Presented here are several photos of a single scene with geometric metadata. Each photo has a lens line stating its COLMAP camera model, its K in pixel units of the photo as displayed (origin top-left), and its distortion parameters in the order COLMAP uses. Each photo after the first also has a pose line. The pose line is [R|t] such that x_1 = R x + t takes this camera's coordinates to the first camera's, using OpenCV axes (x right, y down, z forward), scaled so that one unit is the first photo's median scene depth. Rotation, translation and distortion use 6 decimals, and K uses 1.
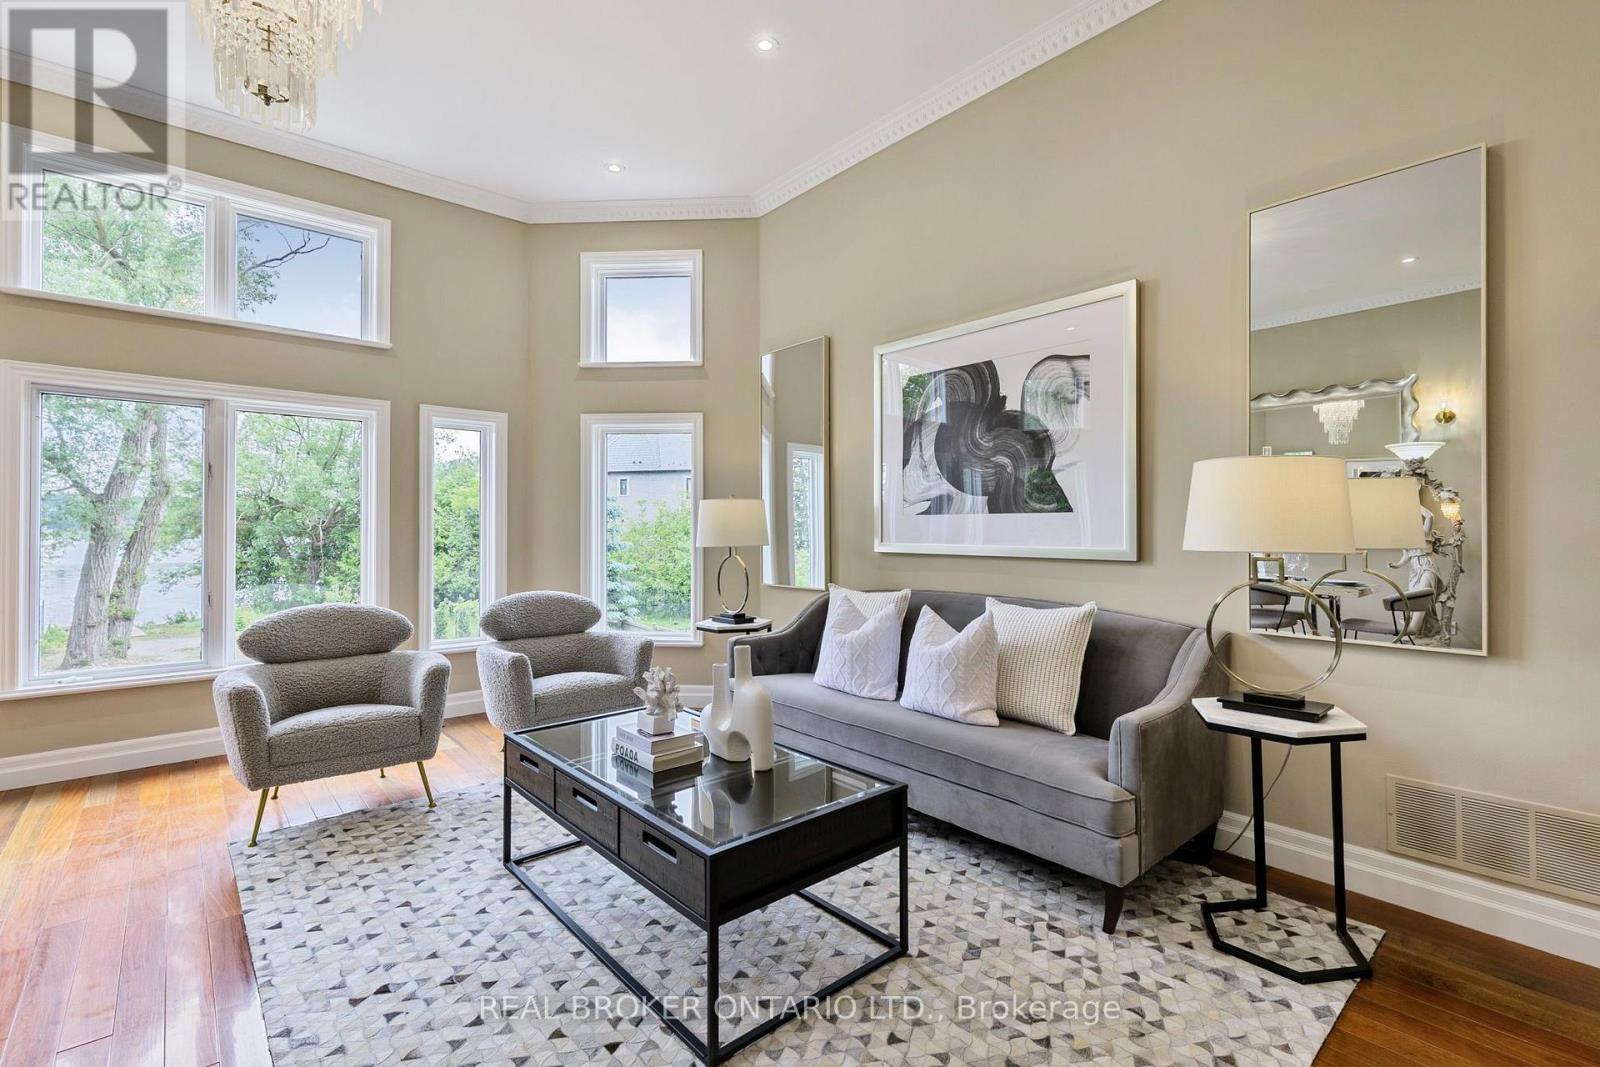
lens RADIAL K [[724.0, 0, 794.4], [0, 724.0, 529.2], [0, 0, 1]] dist [0.004484, -0.000684]
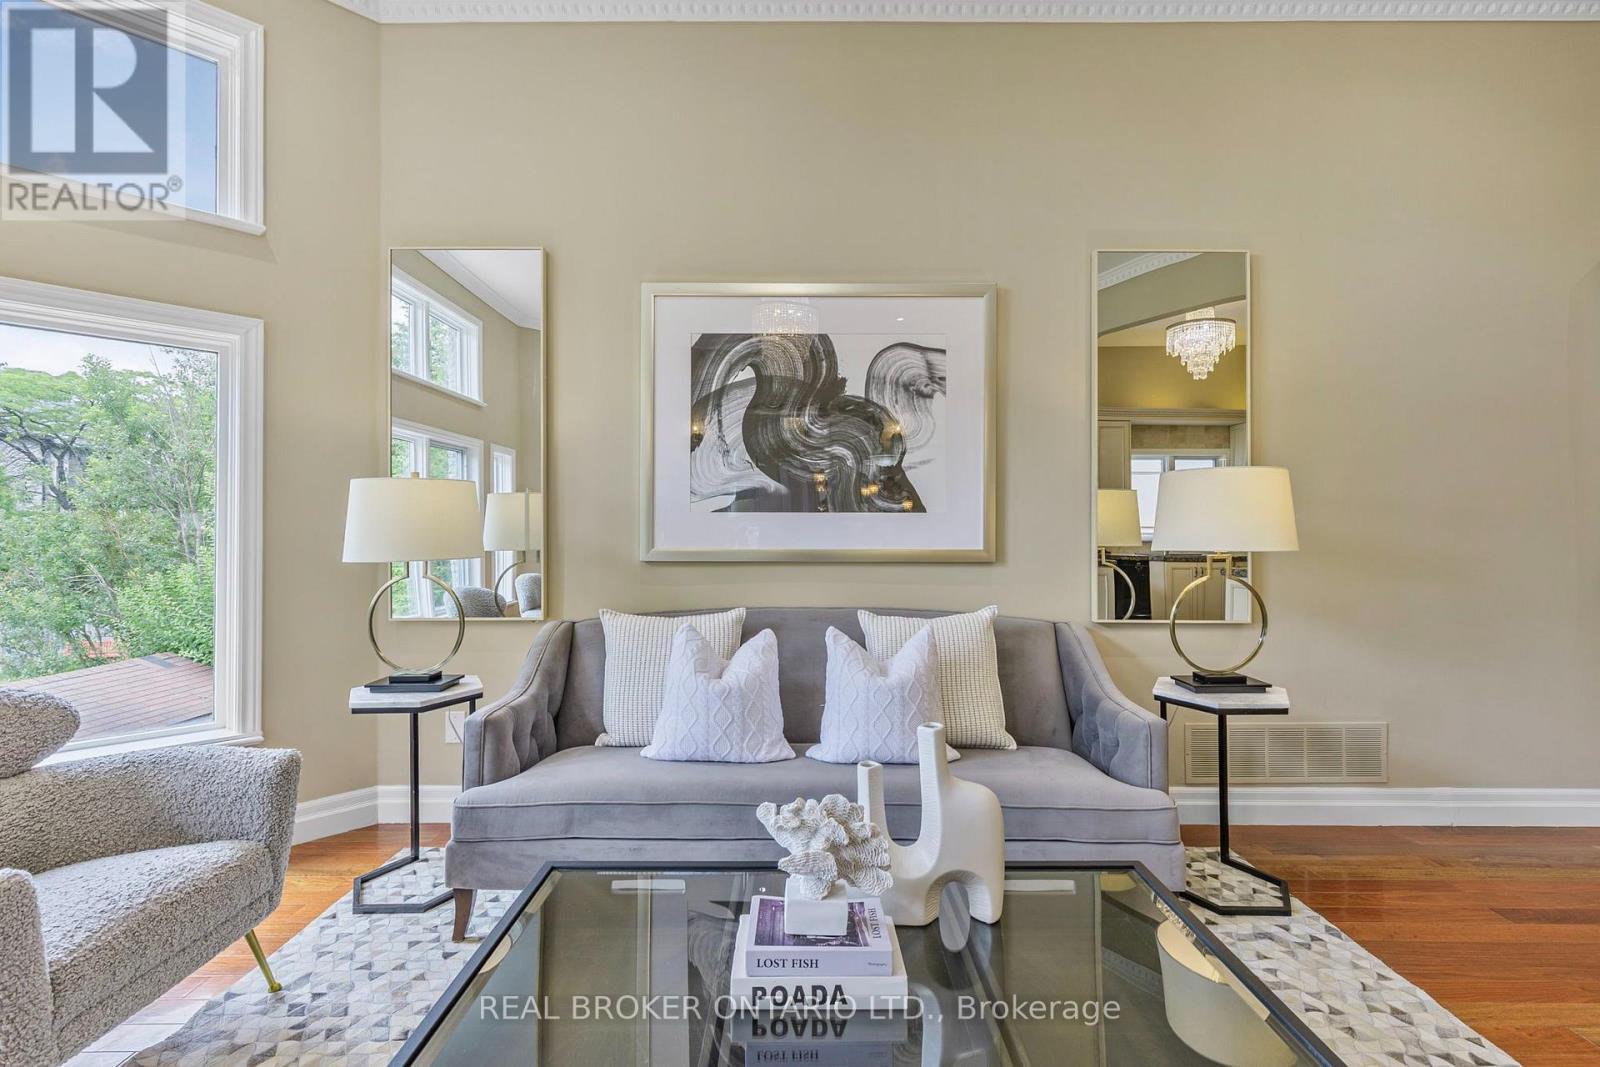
lens RADIAL K [[724.0, 0, 802.4], [0, 724.0, 528.5], [0, 0, 1]] dist [0.004484, -0.000684]
pose [[0.652168, 0.004891, 0.758059, -0.425715], [-0.001986, 0.999987, -0.004744, 0.001986], [-0.758072, 0.001588, 0.652169, 0.492751]]
